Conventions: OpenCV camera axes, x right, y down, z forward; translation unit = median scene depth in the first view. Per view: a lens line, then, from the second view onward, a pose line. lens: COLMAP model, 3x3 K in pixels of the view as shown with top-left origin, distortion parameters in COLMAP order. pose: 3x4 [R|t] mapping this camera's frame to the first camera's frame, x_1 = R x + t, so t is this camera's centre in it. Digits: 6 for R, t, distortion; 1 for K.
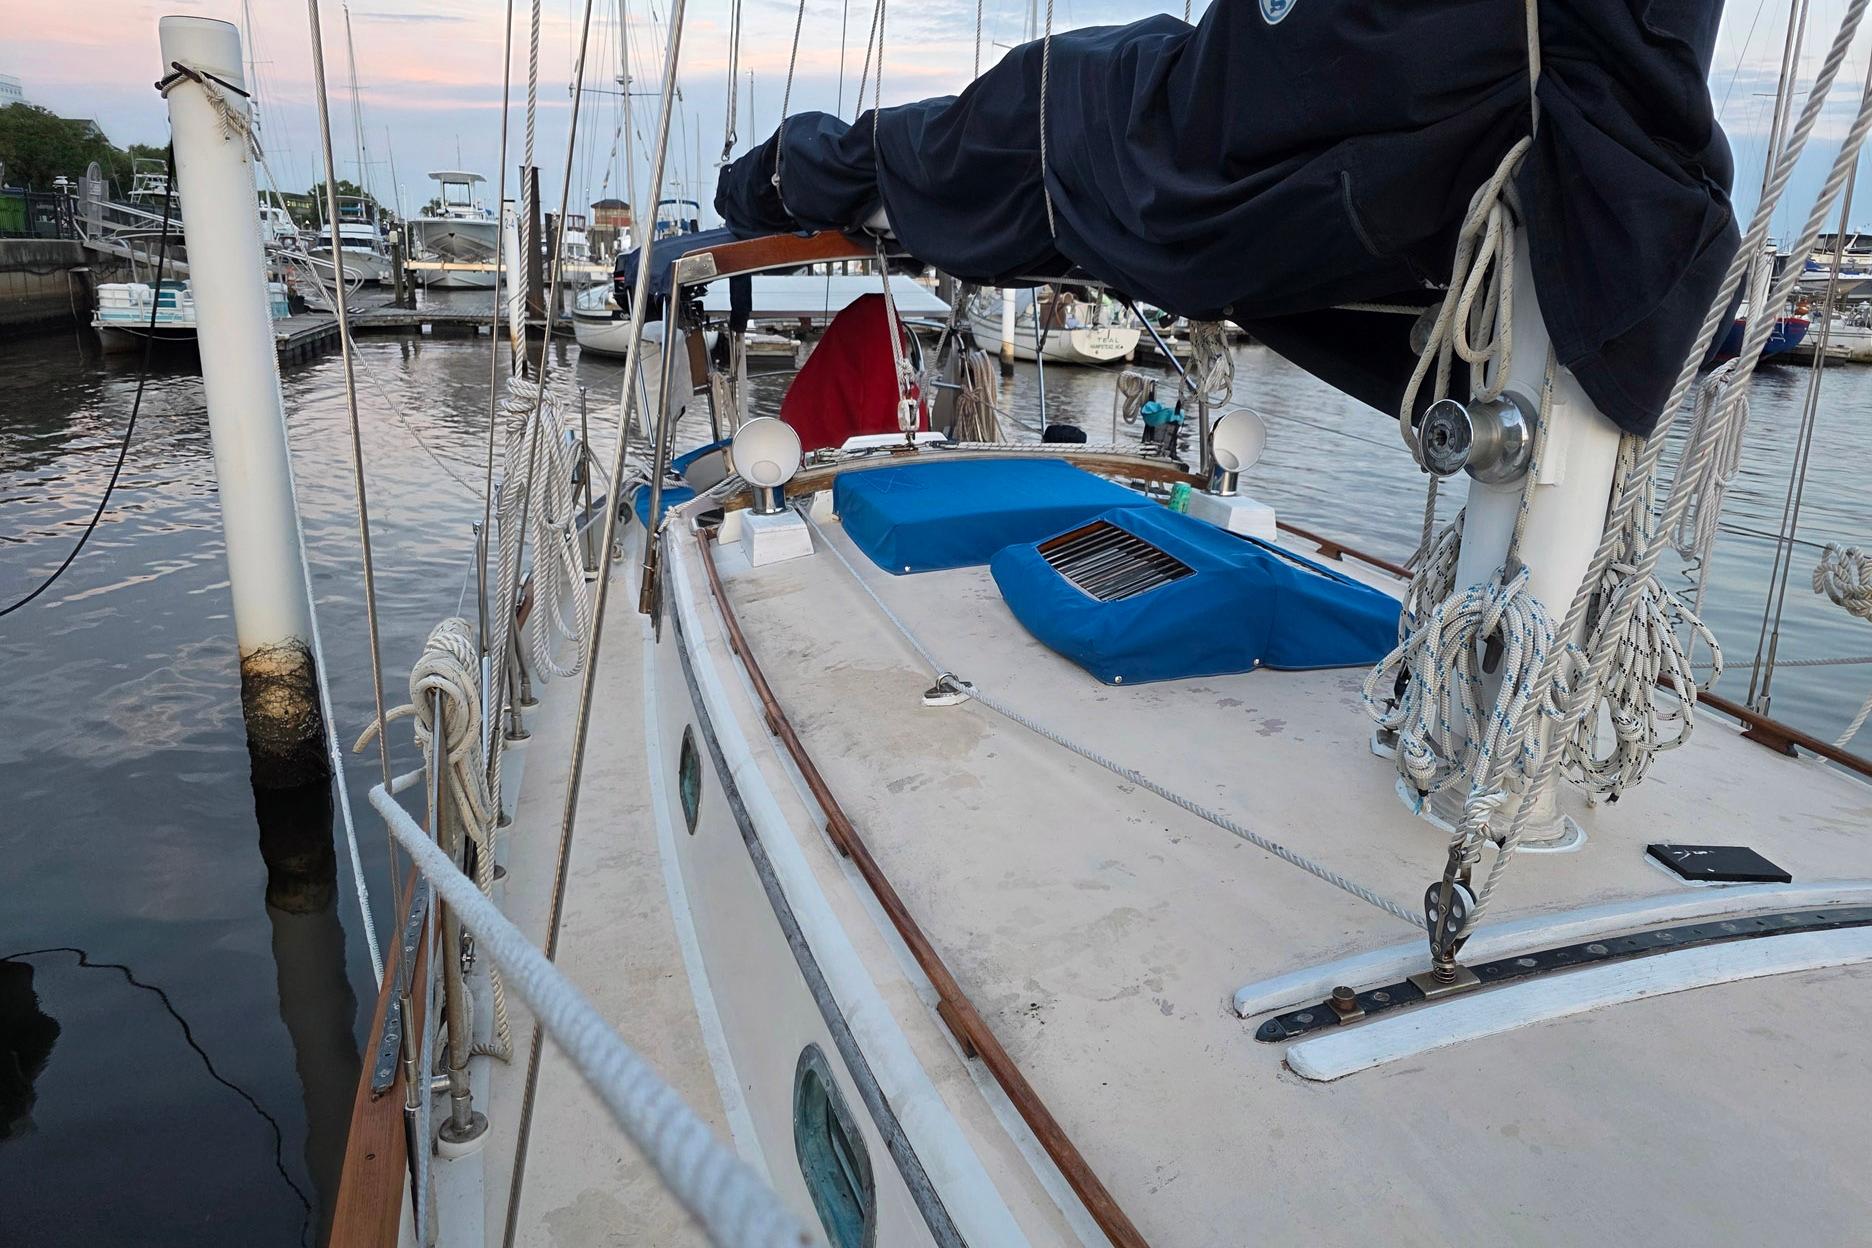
lens RADIAL K [[1236.1, 0, 936.0], [0, 1236.1, 624.0], [0, 0, 1]] dist [0.032054, -0.001379]
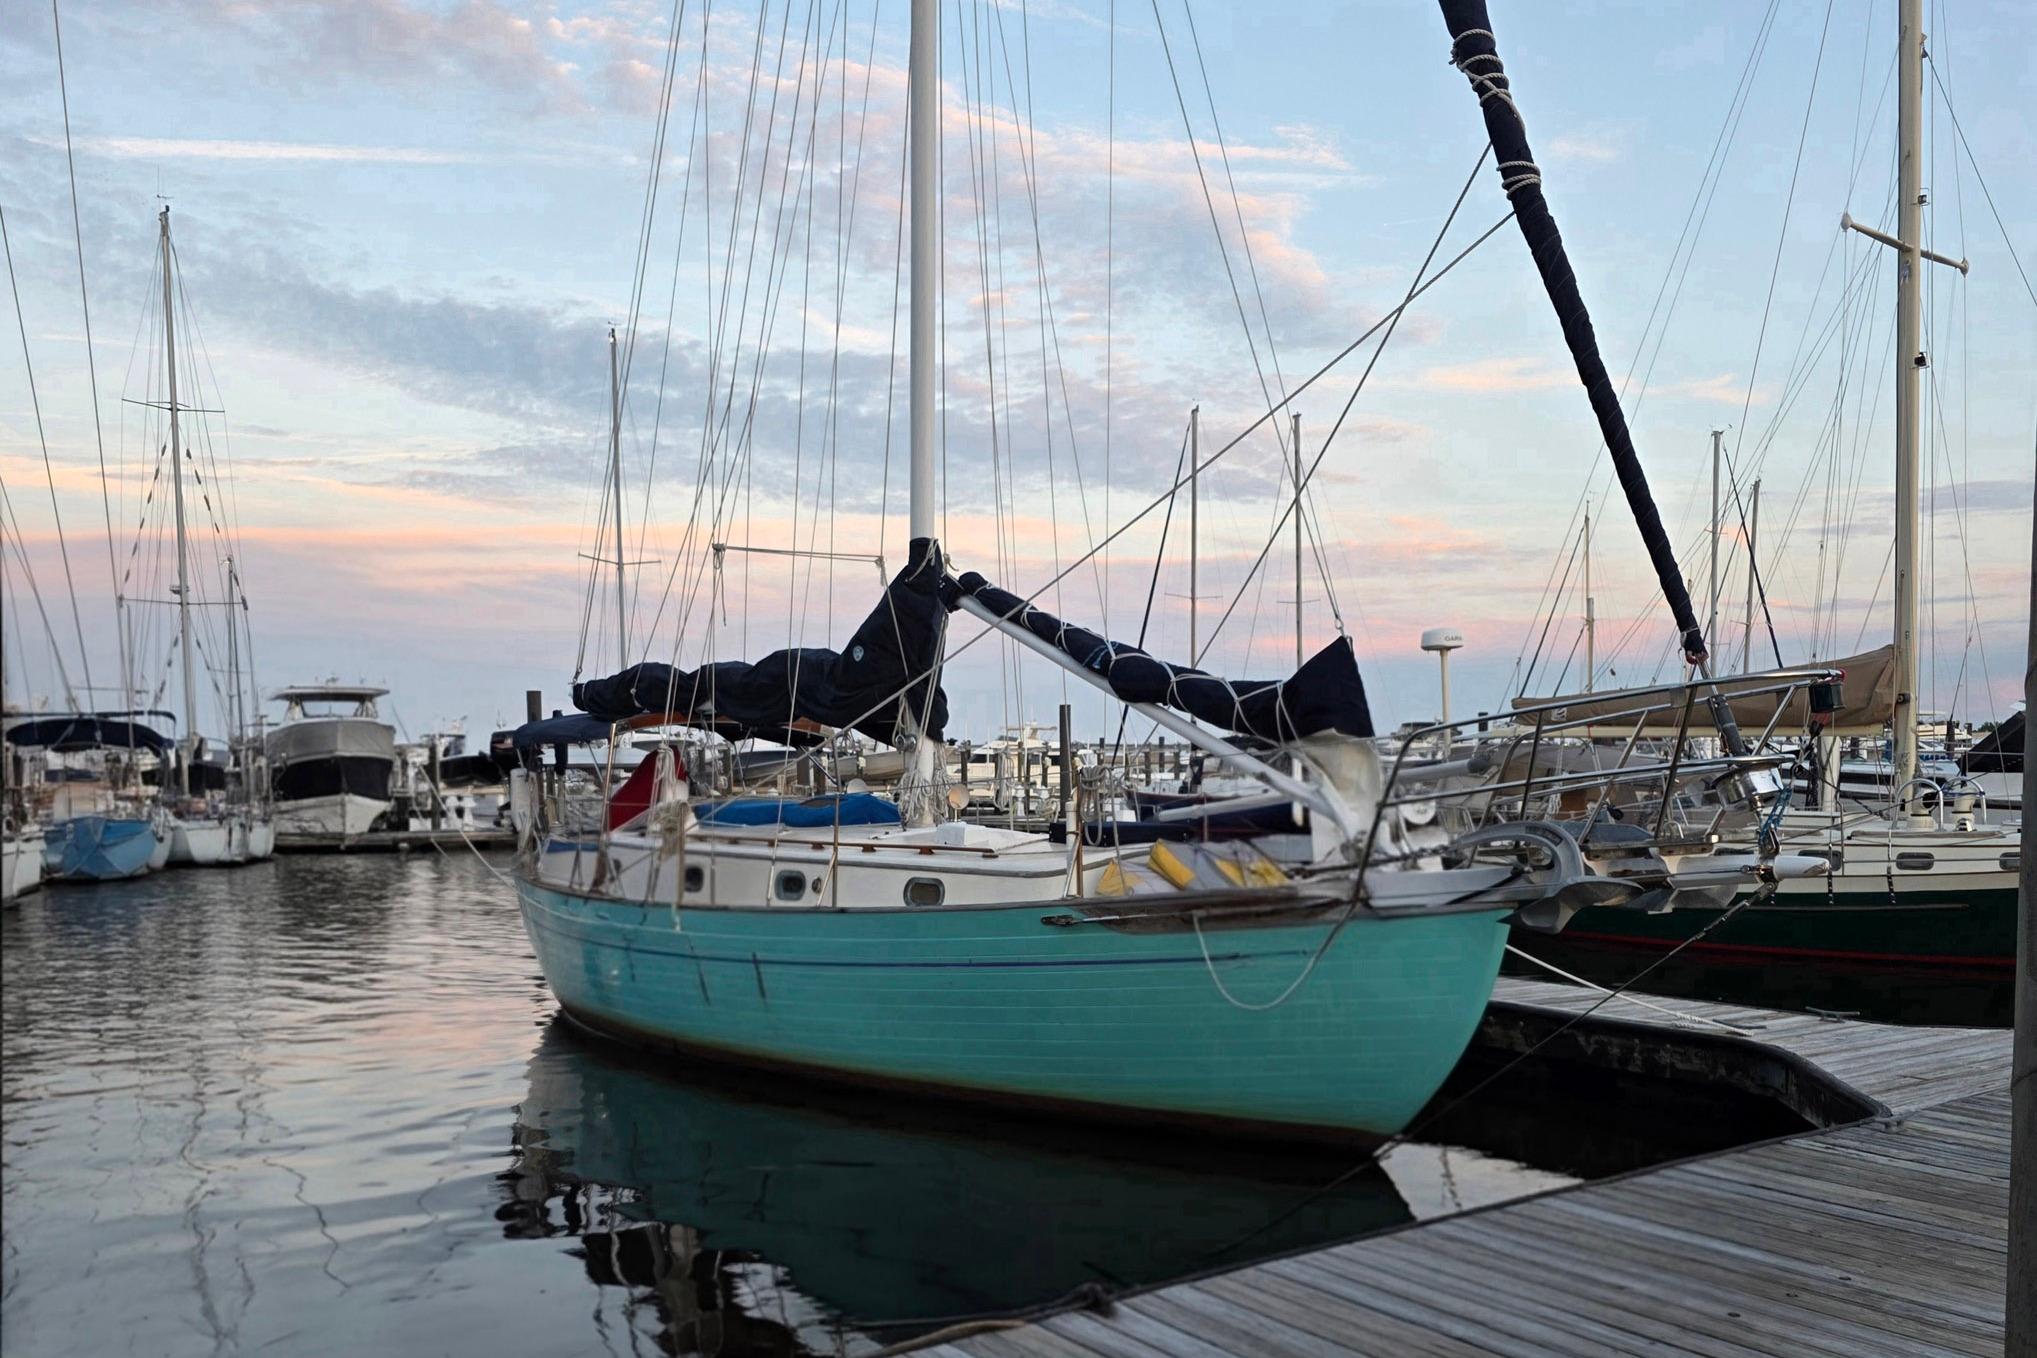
lens RADIAL K [[1345.1, 0, 1018.5], [0, 1345.1, 679.0], [0, 0, 1]] dist [0.032054, -0.001379]
pose [[0.941531, 0.013533, 0.336654, -0.204378], [0.105073, 0.937568, -0.331549, 0.318586], [-0.320123, 0.347537, 0.881328, -0.870344]]
